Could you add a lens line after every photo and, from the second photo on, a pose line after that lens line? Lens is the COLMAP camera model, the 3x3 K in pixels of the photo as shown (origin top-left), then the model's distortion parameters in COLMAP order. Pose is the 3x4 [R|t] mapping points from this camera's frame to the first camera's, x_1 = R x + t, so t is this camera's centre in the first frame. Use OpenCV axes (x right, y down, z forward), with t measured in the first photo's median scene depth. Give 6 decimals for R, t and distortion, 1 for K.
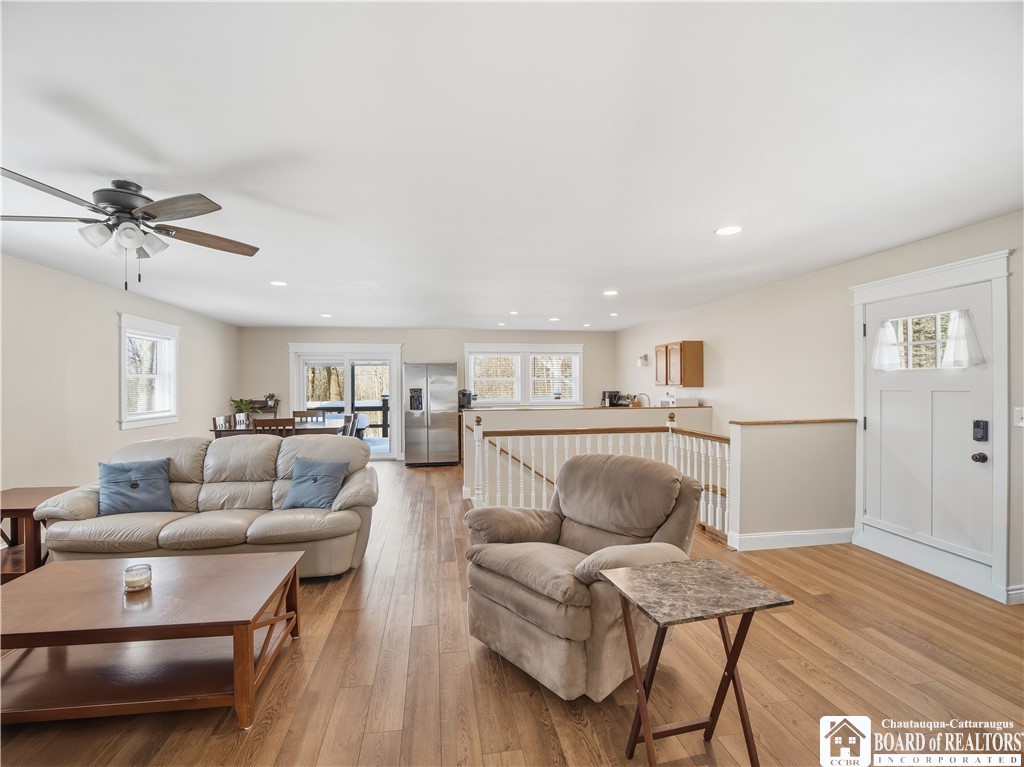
lens RADIAL K [[485.2, 0, 503.6], [0, 485.2, 364.0], [0, 0, 1]] dist [-0.025876, 0.000032]
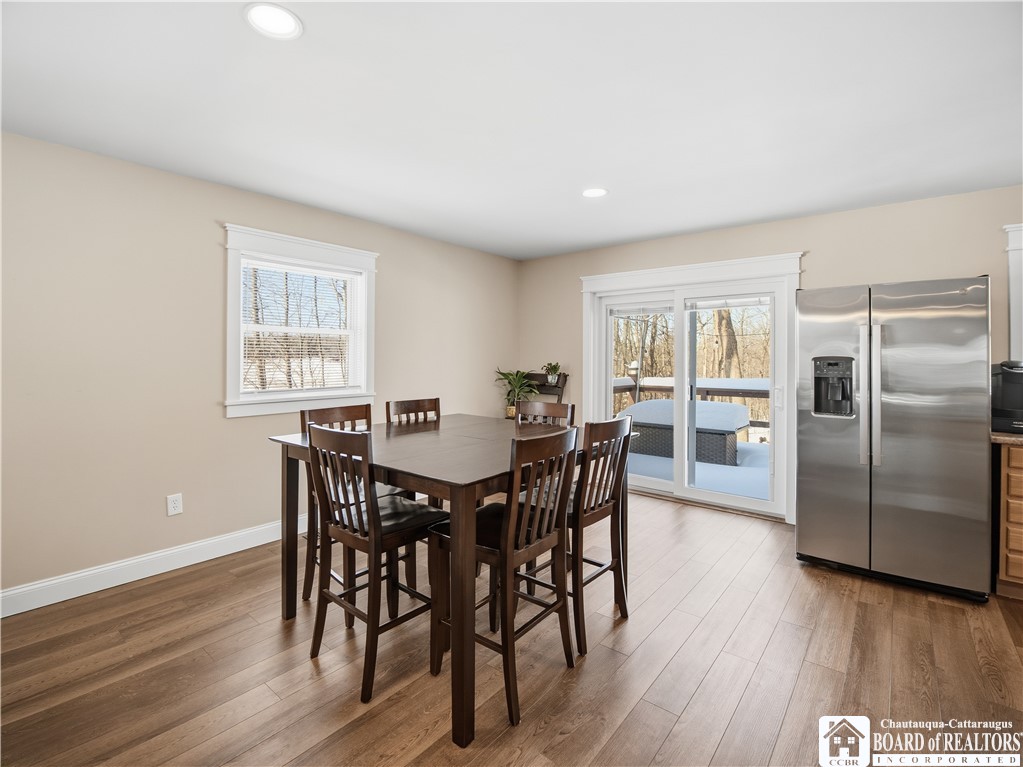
lens RADIAL K [[484.7, 0, 503.1], [0, 484.7, 364.0], [0, 0, 1]] dist [-0.025876, 0.000032]
pose [[0.675181, 0.021740, -0.737331, -0.077875], [0.022804, 0.998473, 0.050322, 0.030598], [0.737299, -0.050791, 0.673654, 0.550545]]
